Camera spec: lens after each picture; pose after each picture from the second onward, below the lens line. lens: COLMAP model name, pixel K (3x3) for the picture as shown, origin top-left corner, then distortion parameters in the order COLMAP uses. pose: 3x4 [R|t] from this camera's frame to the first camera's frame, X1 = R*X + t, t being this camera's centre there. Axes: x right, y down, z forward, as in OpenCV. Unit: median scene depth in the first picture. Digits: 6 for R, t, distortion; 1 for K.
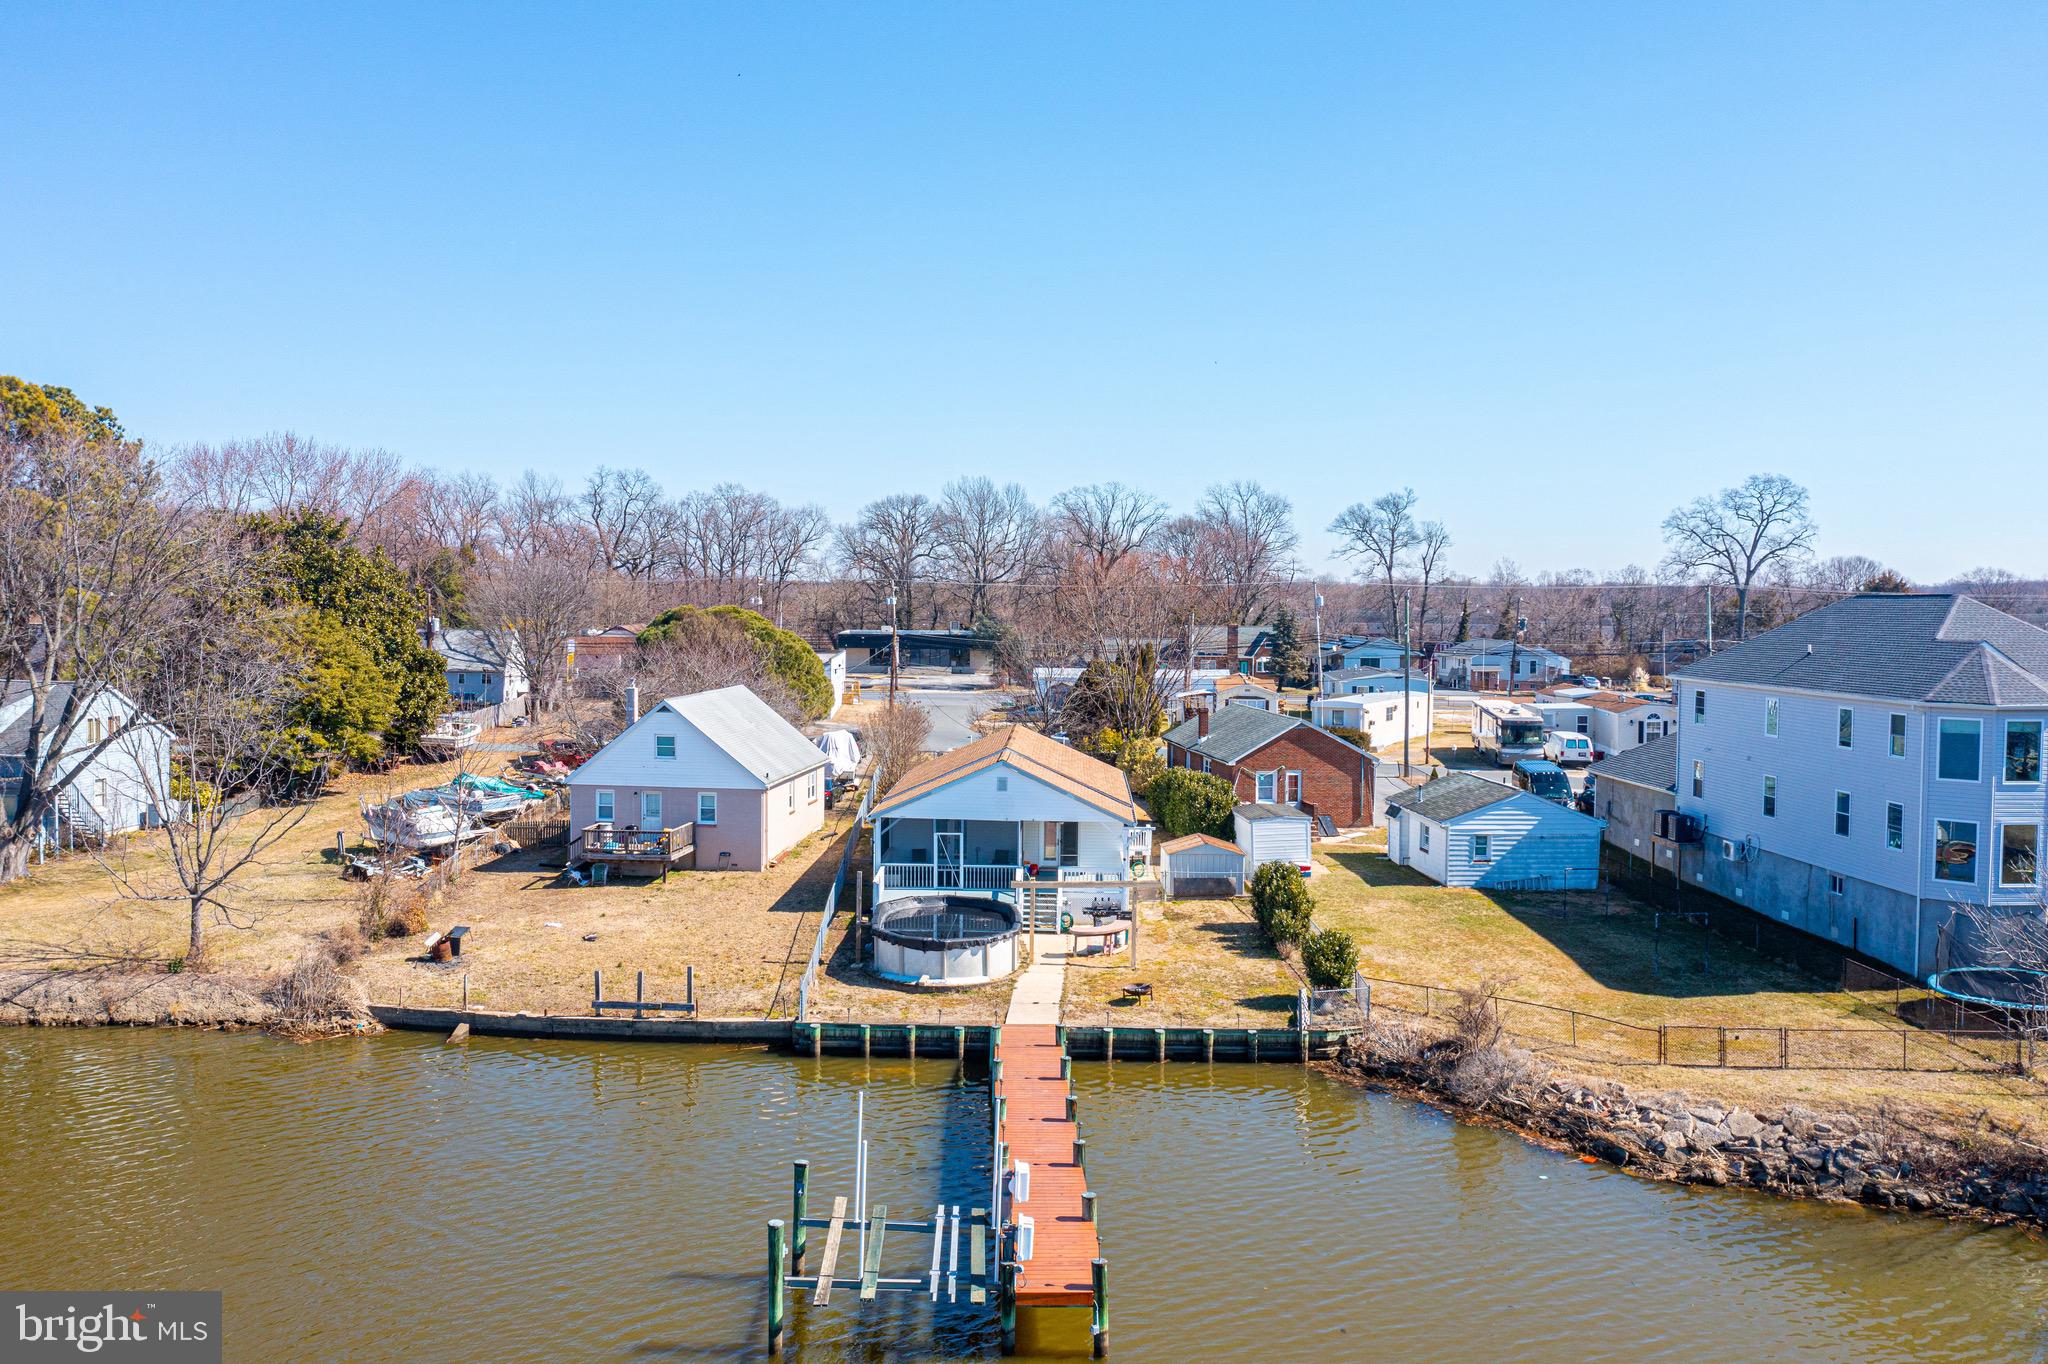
lens RADIAL K [[1607.2, 0, 1019.0], [0, 1607.2, 665.7], [0, 0, 1]] dist [-0.022096, 0.002447]
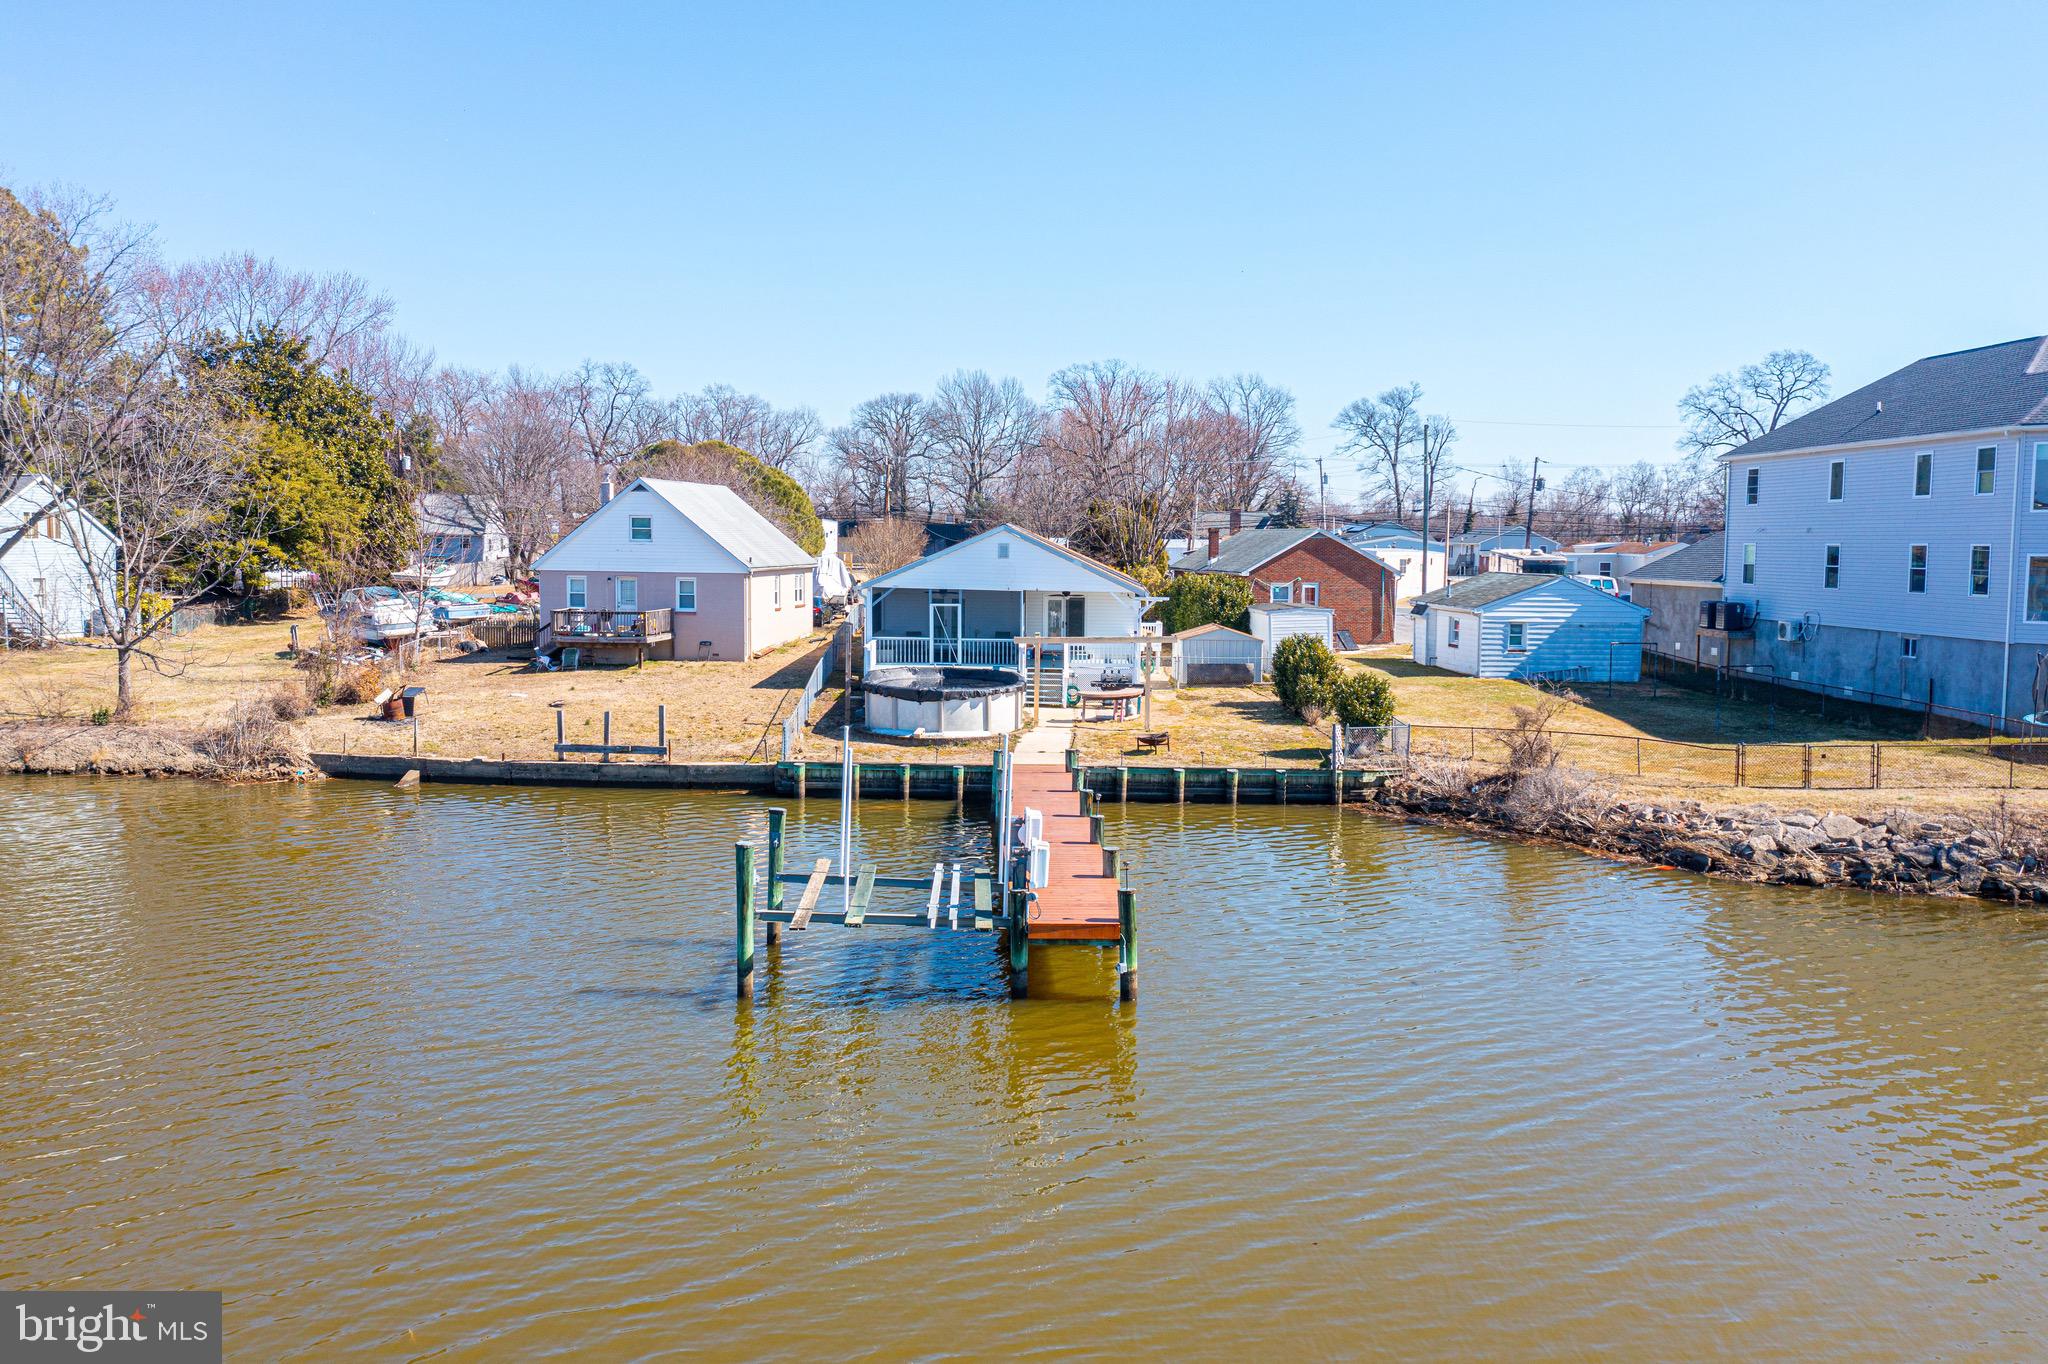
lens RADIAL K [[1605.8, 0, 1018.8], [0, 1605.8, 676.5], [0, 0, 1]] dist [-0.021616, 0.003513]
pose [[0.999992, 0.001754, 0.003493, -0.005171], [-0.001904, 0.999048, 0.043587, 0.112860], [-0.003414, -0.043593, 0.999044, 0.079502]]
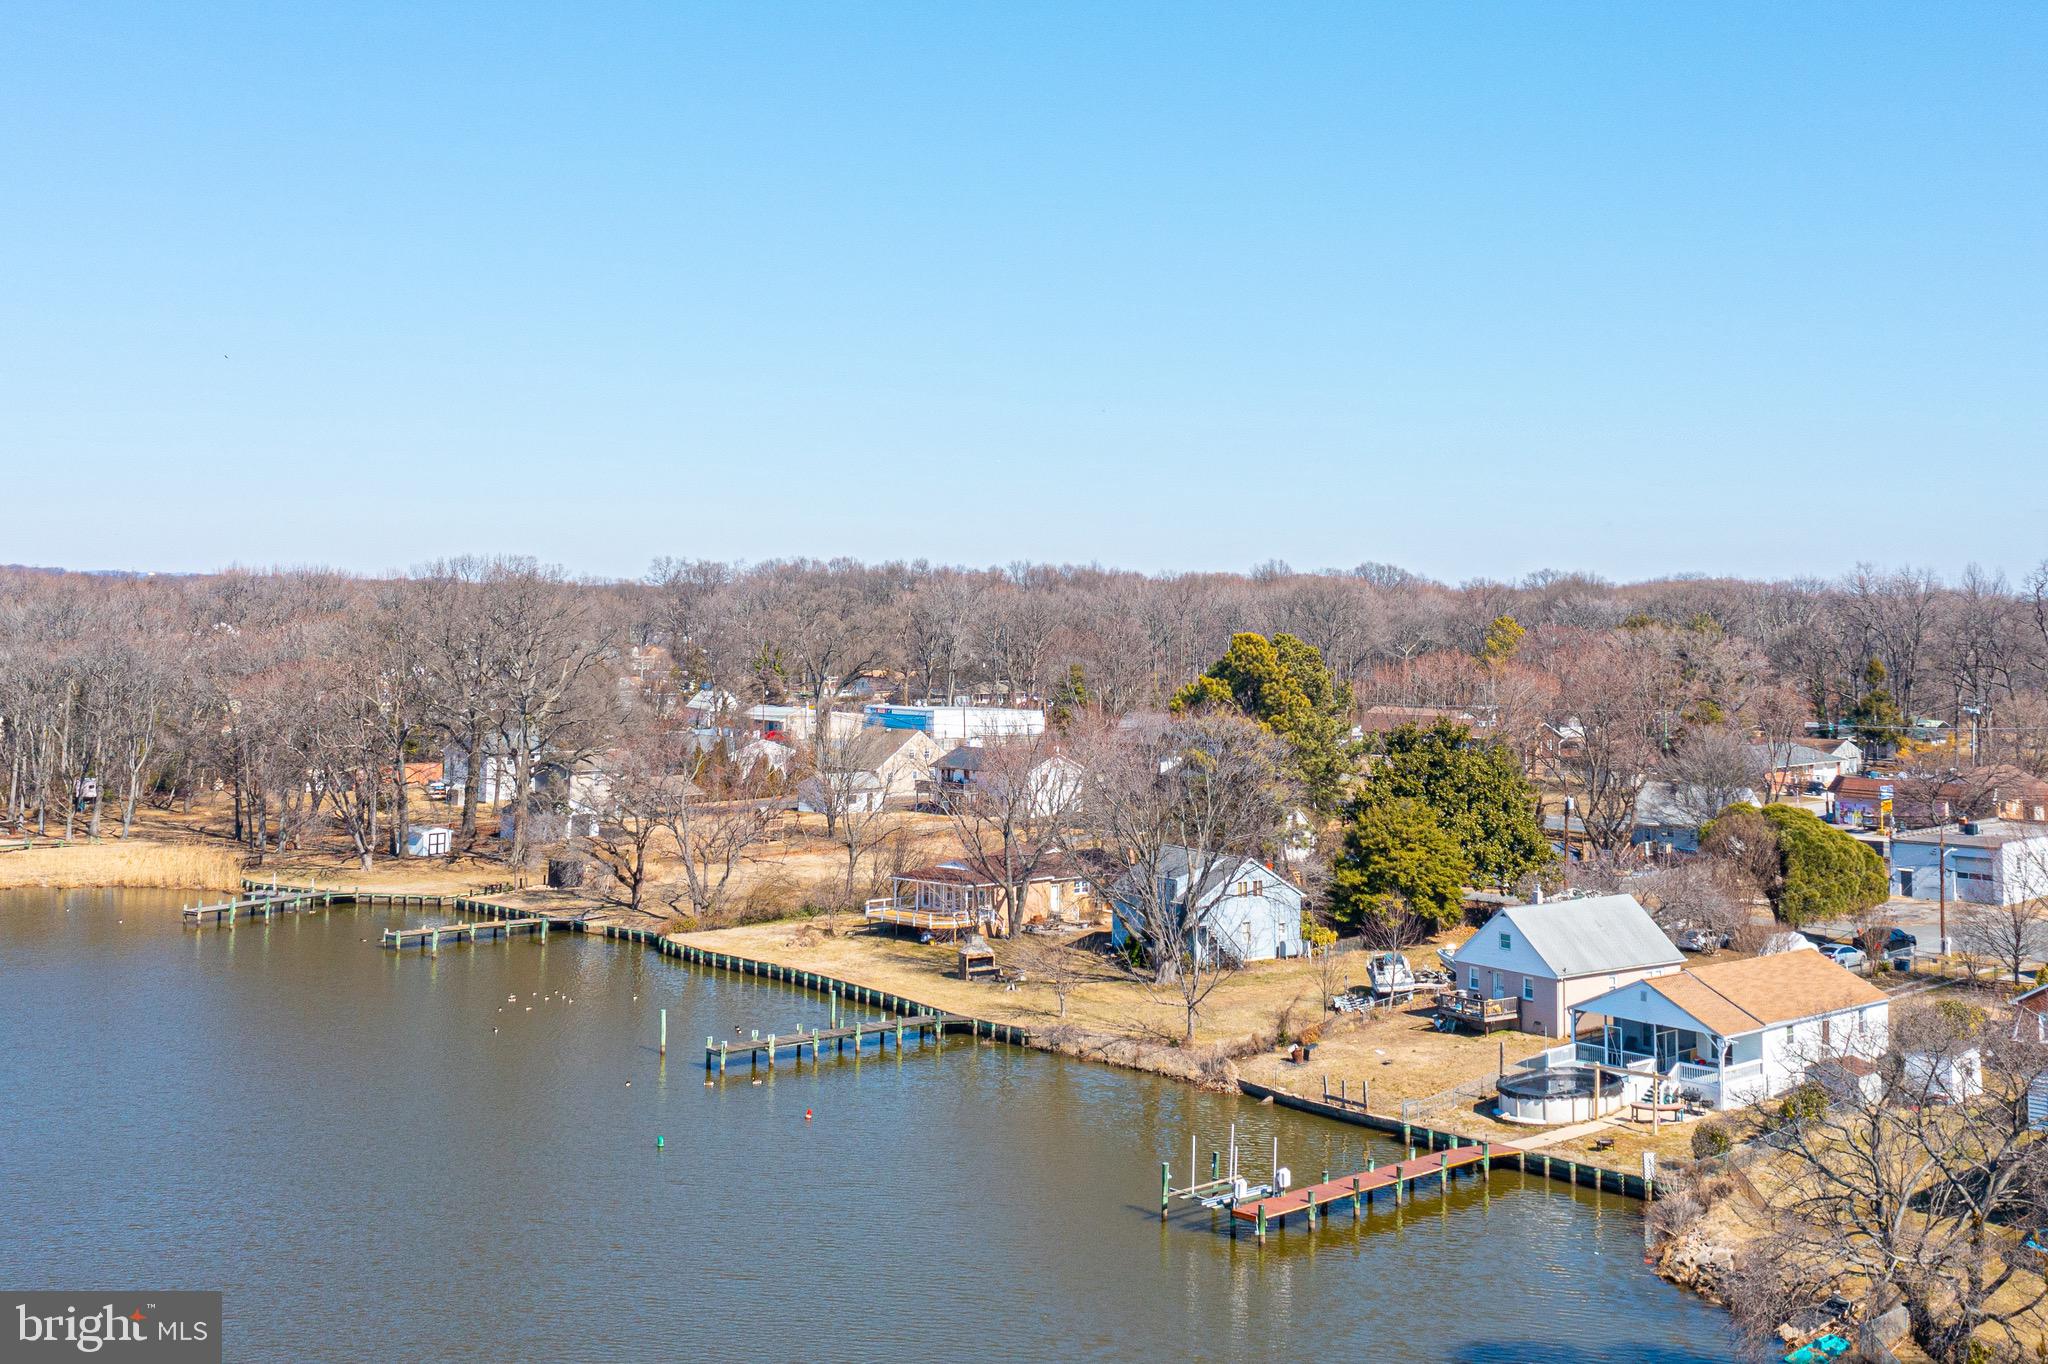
lens RADIAL K [[2231.4, 0, 1111.8], [0, 2231.4, 418.4], [0, 0, 1]] dist [-0.016504, 0.024807]
pose [[0.681652, -0.067118, -0.728591, 1.211787], [-0.029458, 0.992459, -0.118986, -0.196601], [0.731083, 0.102570, 0.674535, -0.769428]]
